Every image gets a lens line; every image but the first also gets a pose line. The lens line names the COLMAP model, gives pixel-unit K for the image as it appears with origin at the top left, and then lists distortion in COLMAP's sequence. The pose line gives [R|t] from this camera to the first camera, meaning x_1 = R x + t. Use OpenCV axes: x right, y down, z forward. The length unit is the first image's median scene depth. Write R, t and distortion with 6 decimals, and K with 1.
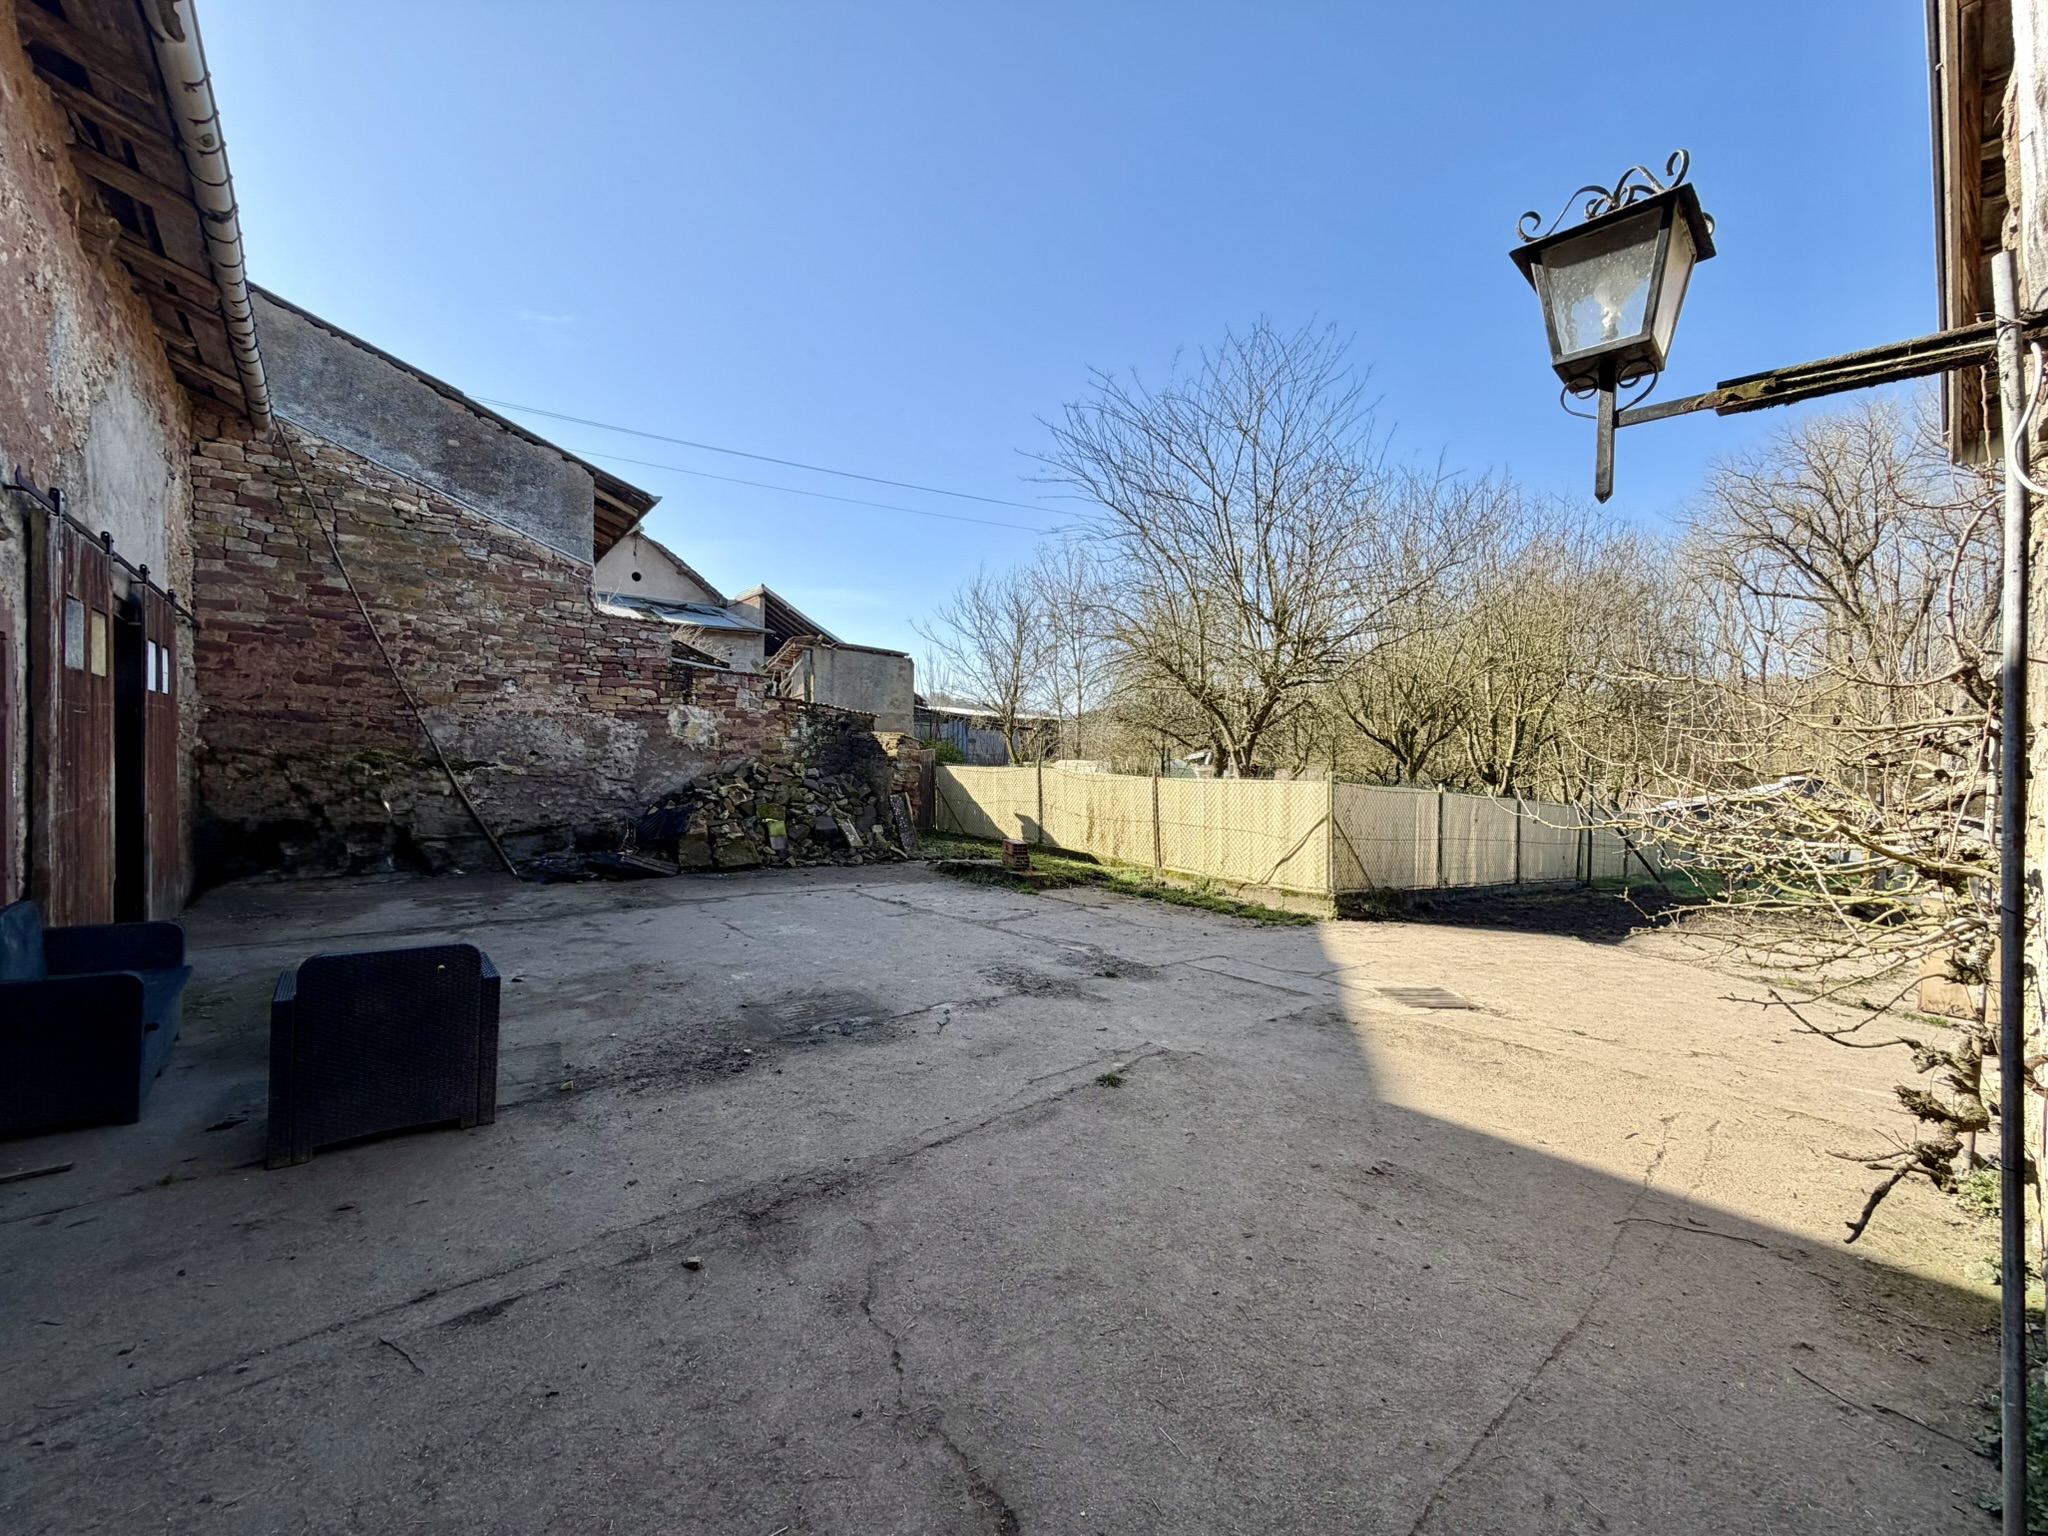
lens RADIAL K [[819.0, 0, 1020.0], [0, 819.0, 766.8], [0, 0, 1]] dist [0.004504, 0.000551]
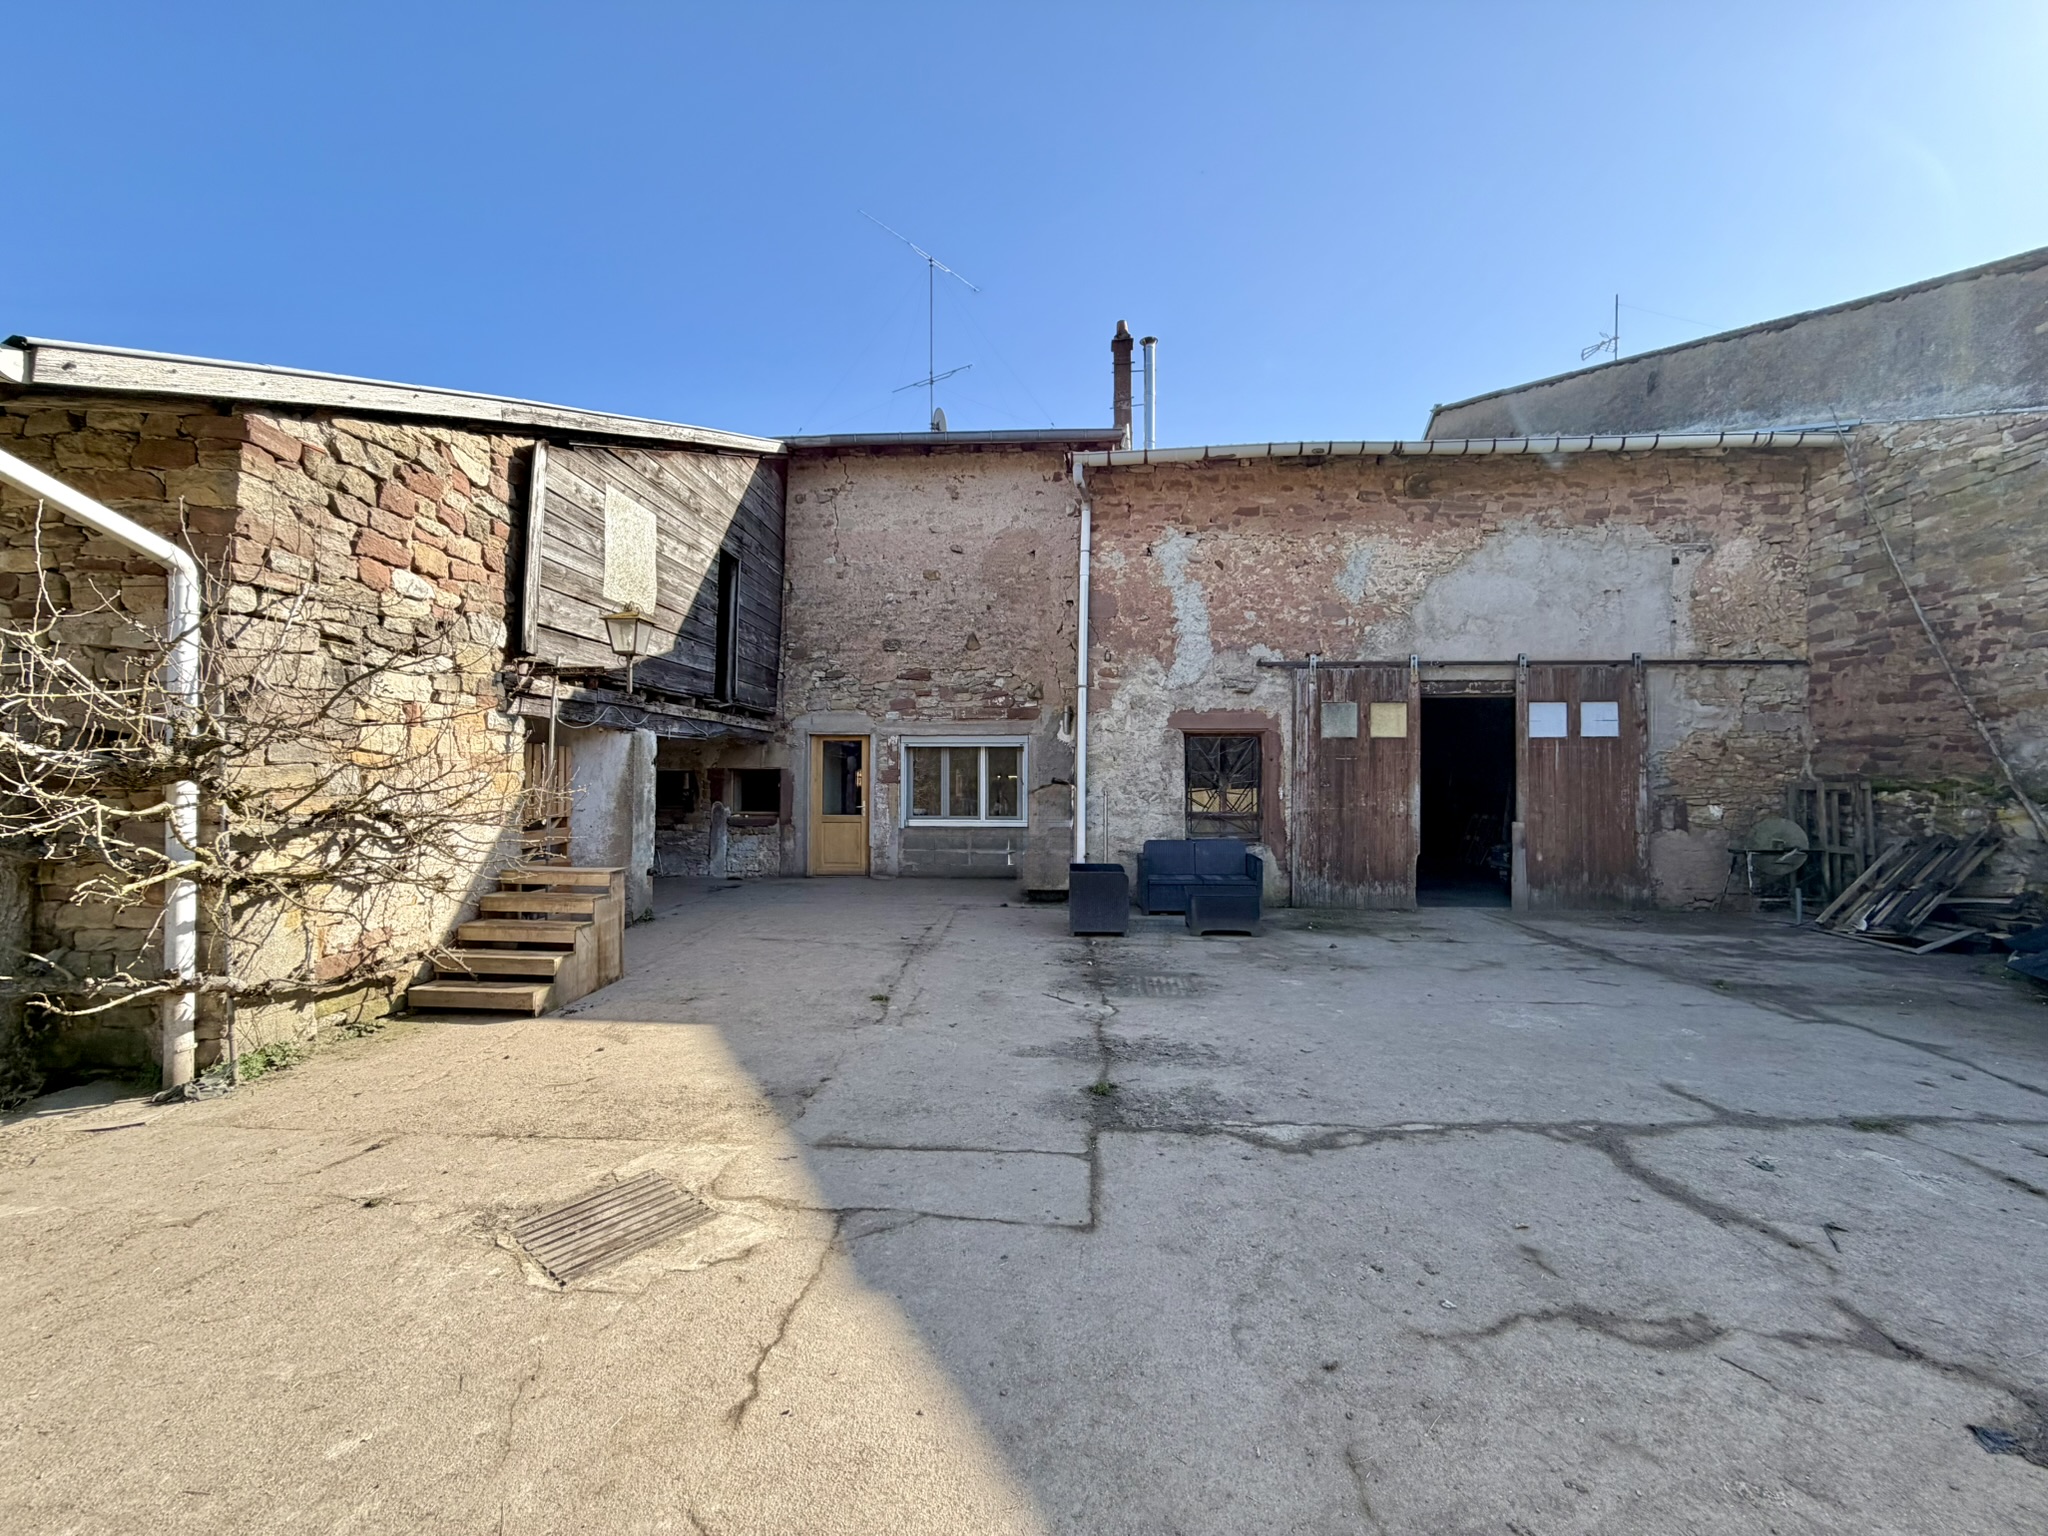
lens RADIAL K [[819.0, 0, 1020.0], [0, 819.0, 766.8], [0, 0, 1]] dist [0.004504, 0.000551]
pose [[-0.686585, -0.029430, -0.726454, 0.434575], [-0.020084, 0.999567, -0.021513, 0.005830], [0.726773, -0.000180, -0.686878, 0.951723]]
